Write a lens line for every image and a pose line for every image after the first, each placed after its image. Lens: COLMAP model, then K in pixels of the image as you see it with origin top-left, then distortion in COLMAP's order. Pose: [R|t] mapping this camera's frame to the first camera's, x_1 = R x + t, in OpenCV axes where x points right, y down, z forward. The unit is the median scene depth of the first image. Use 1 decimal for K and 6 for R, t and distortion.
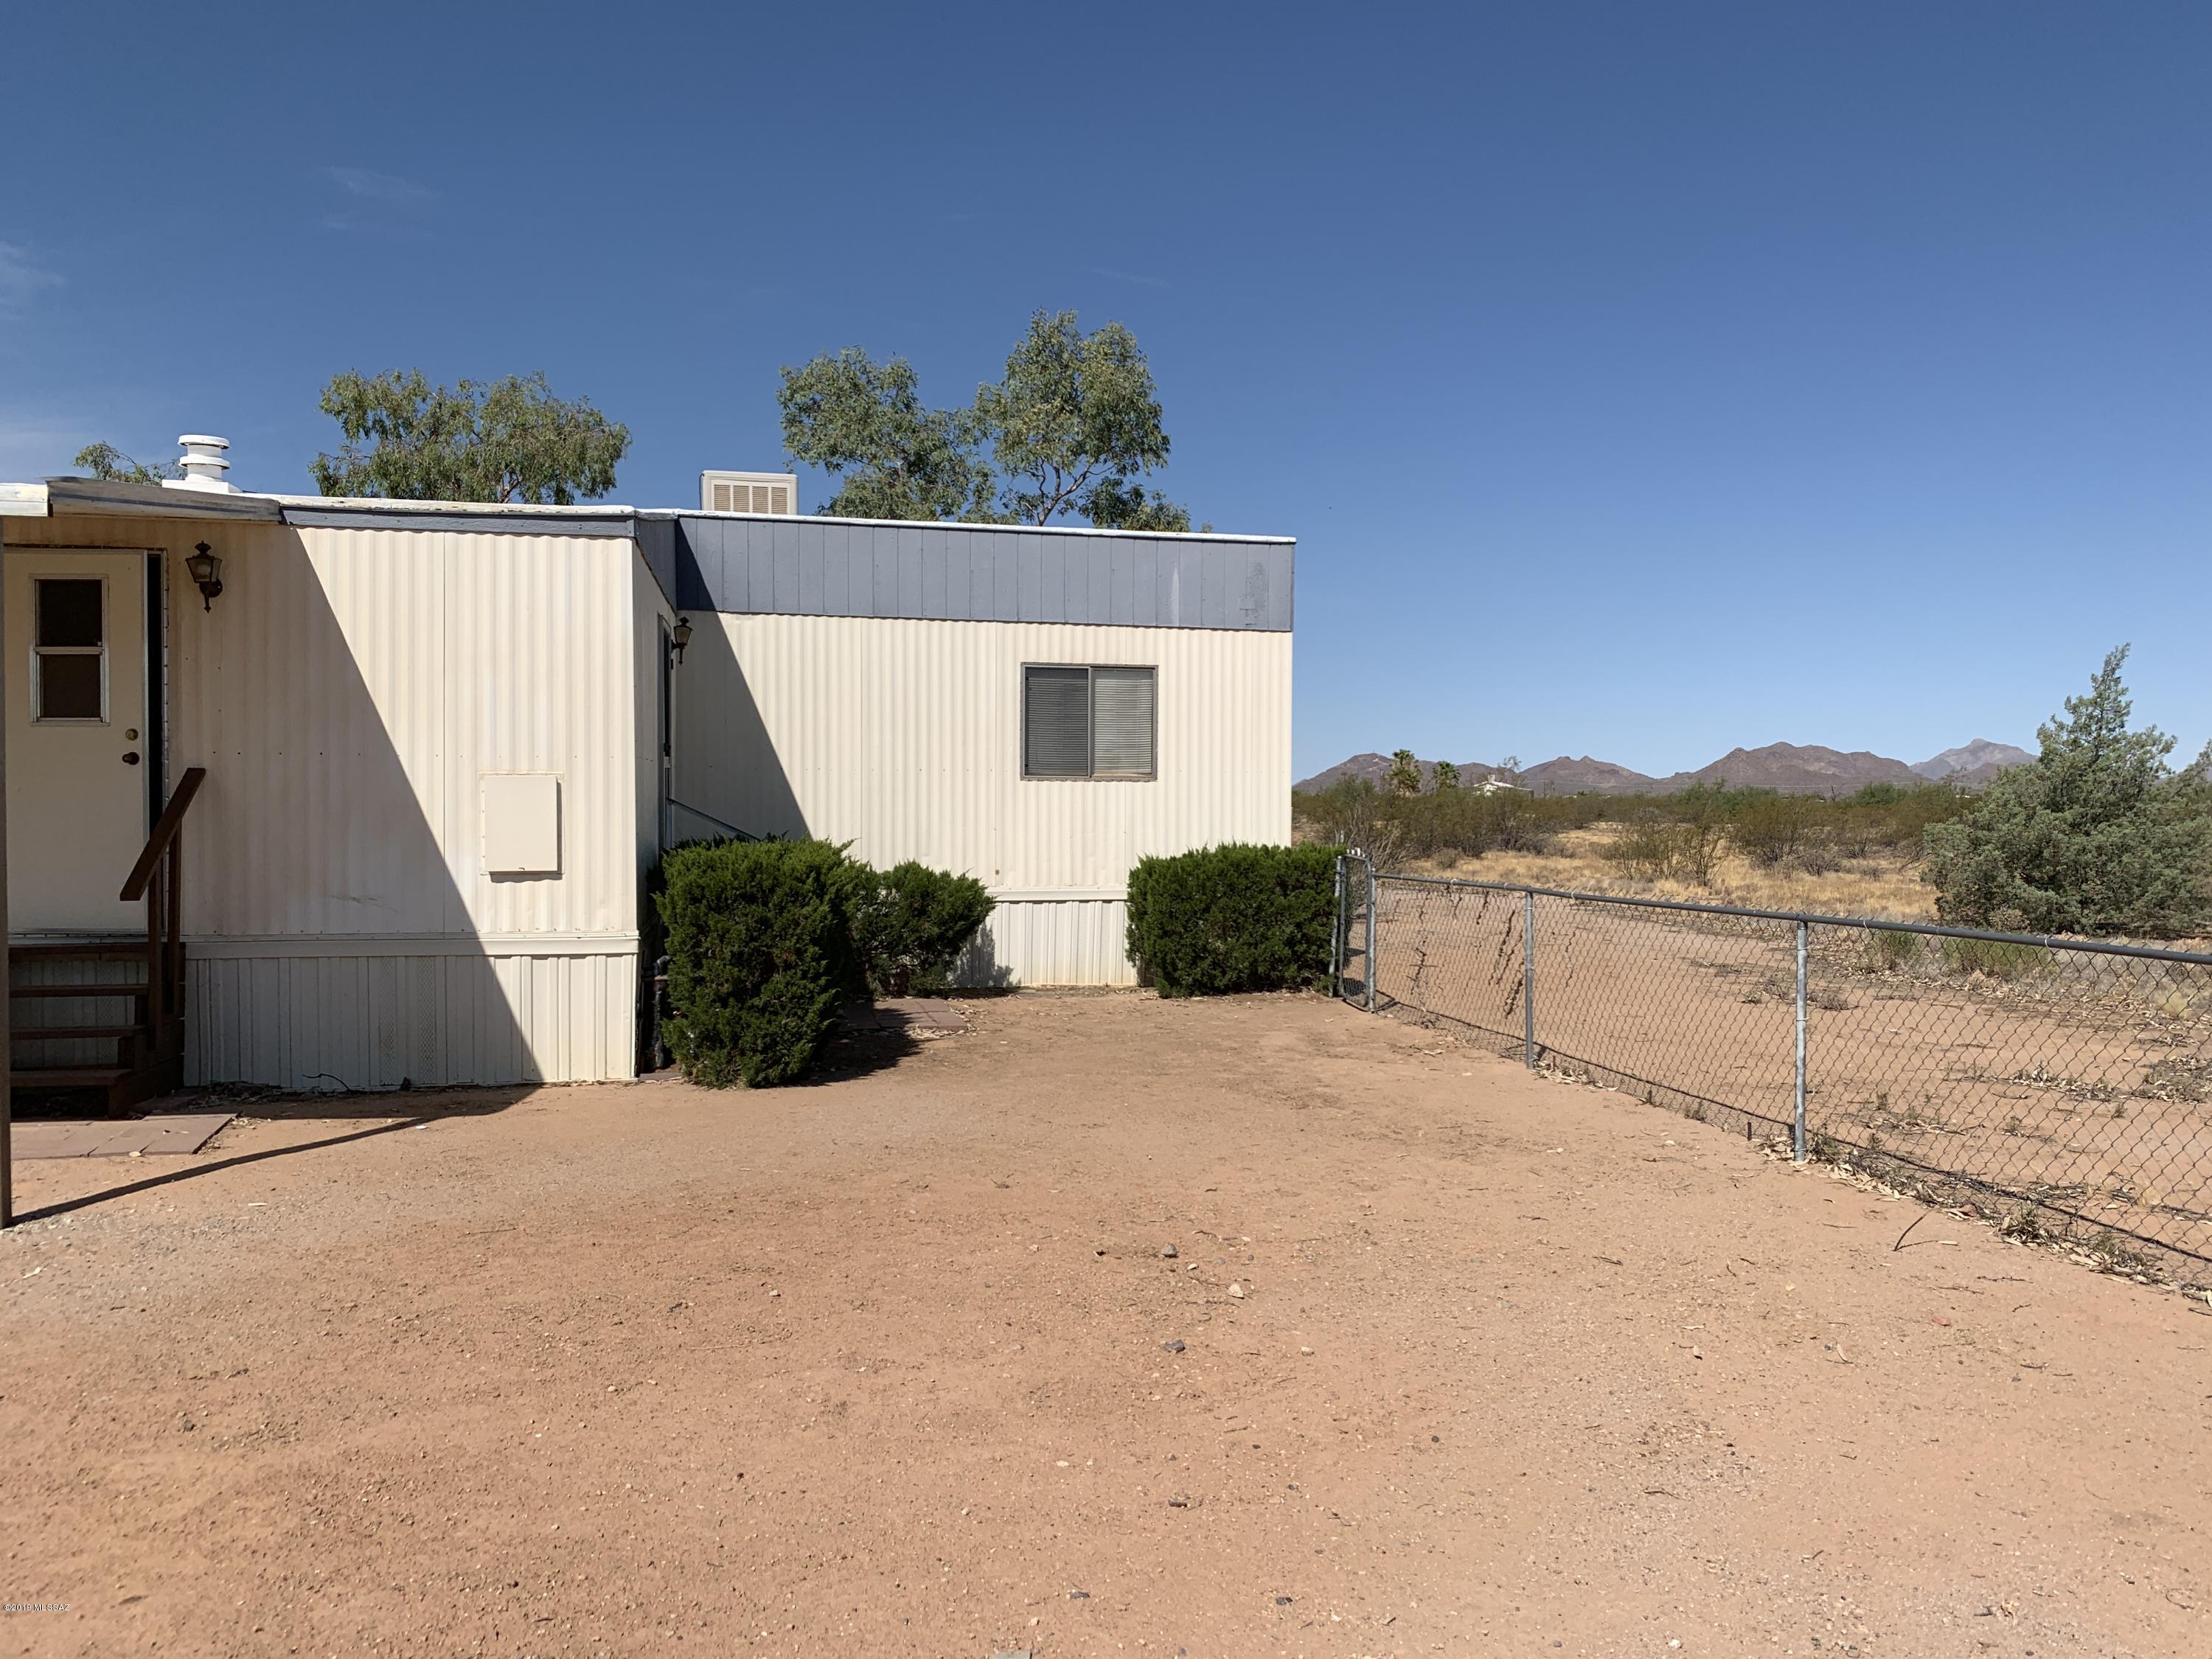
lens RADIAL K [[1662.9, 0, 1101.1], [0, 1662.9, 839.4], [0, 0, 1]] dist [0.053533, -0.037296]
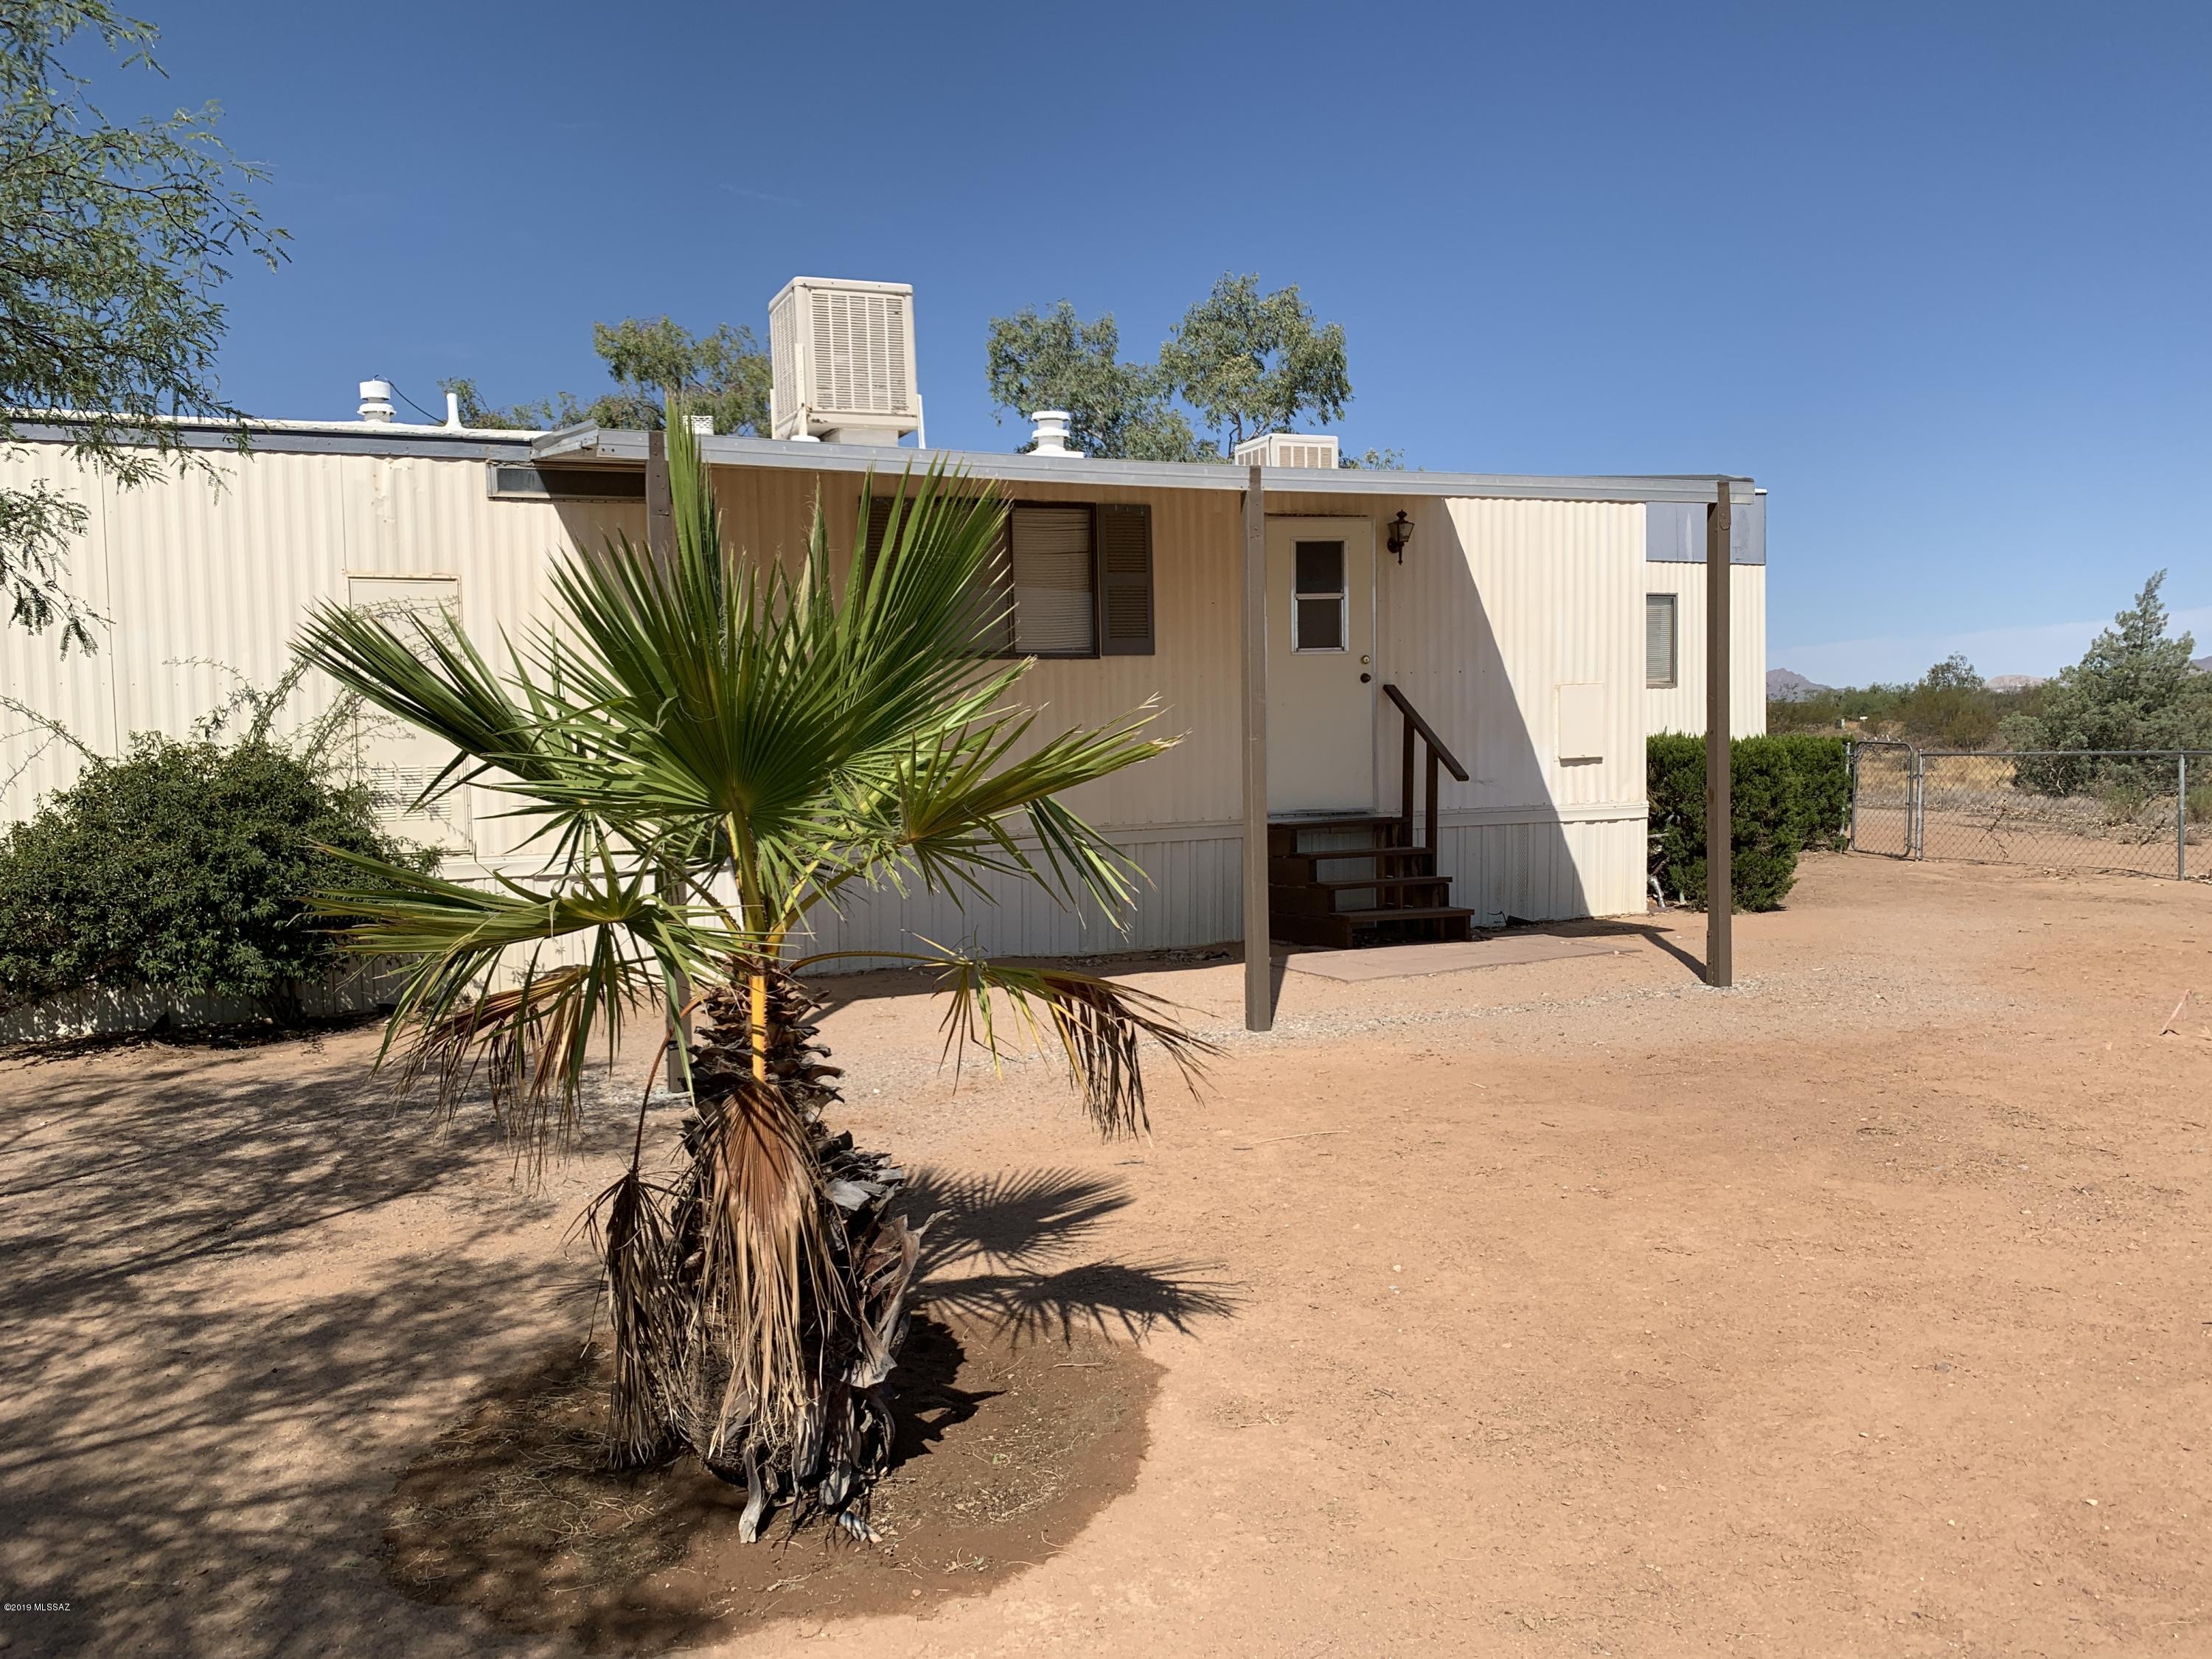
lens RADIAL K [[1662.9, 0, 1090.0], [0, 1662.9, 812.1], [0, 0, 1]] dist [0.053533, -0.037296]
pose [[0.980296, -0.033255, 0.194716, -0.690998], [0.027337, 0.999081, 0.033003, 0.005146], [-0.195635, -0.027030, 0.980304, -0.158024]]
